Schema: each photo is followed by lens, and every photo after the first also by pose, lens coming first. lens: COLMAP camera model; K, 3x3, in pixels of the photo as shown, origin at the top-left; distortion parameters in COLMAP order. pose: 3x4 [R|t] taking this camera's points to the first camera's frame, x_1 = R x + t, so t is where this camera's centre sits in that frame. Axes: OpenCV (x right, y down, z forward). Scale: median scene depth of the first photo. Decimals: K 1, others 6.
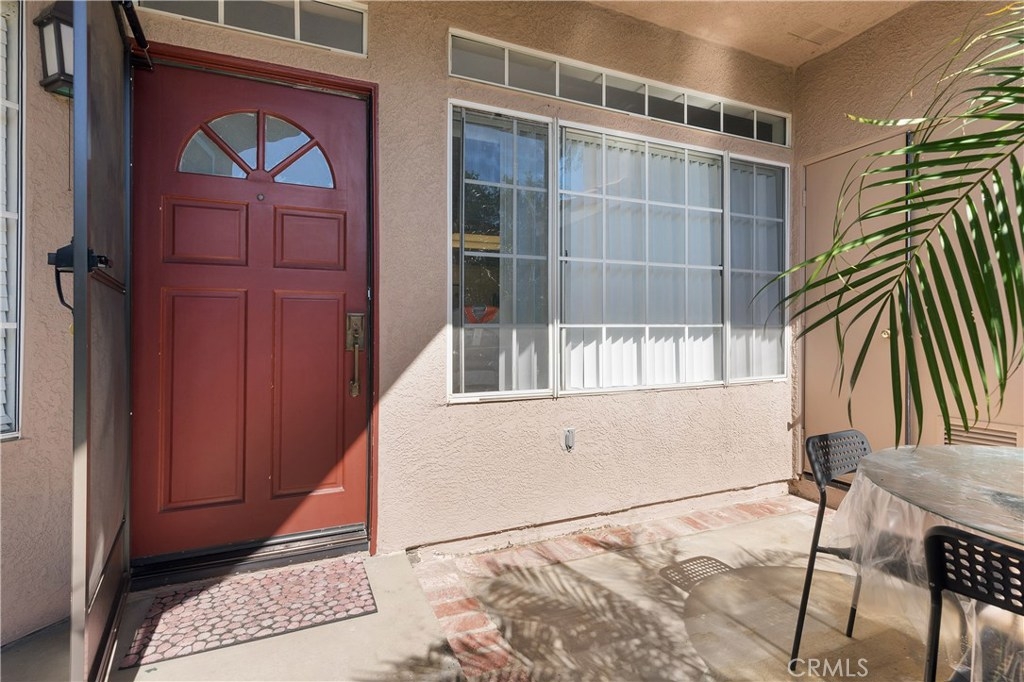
lens RADIAL K [[511.6, 0, 515.0], [0, 511.6, 326.0], [0, 0, 1]] dist [0.000661, 0.000507]
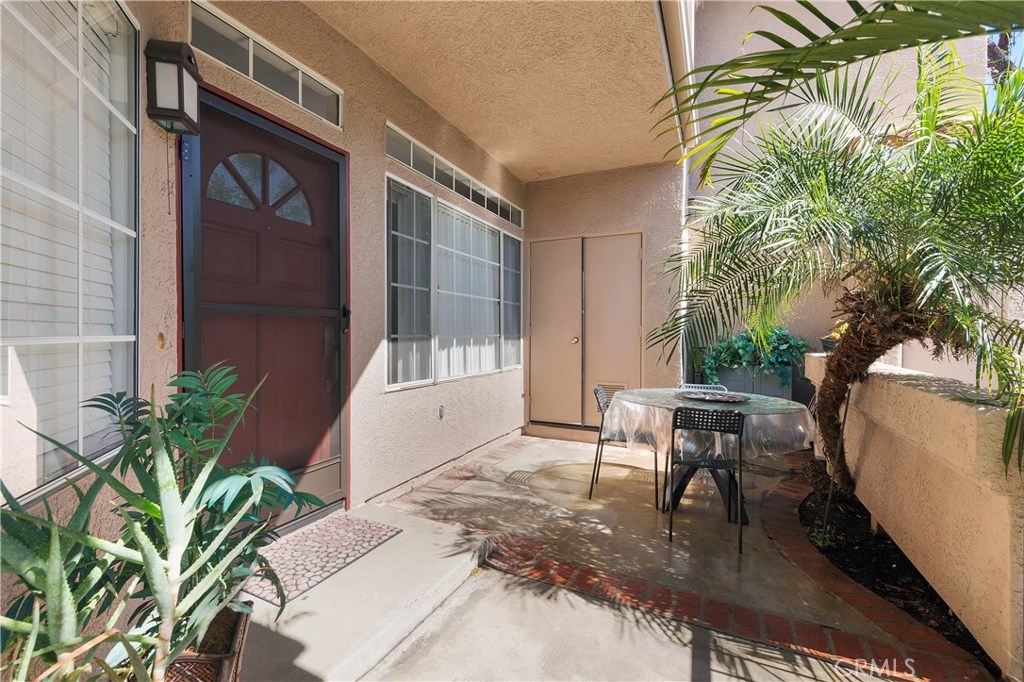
lens RADIAL K [[444.4, 0, 489.5], [0, 444.4, 336.6], [0, 0, 1]] dist [0.001556, 0.000037]
pose [[0.784788, 0.000501, 0.619764, -0.576213], [-0.005724, 0.999963, 0.006440, -0.007681], [-0.619738, -0.008602, 0.784762, -0.103864]]
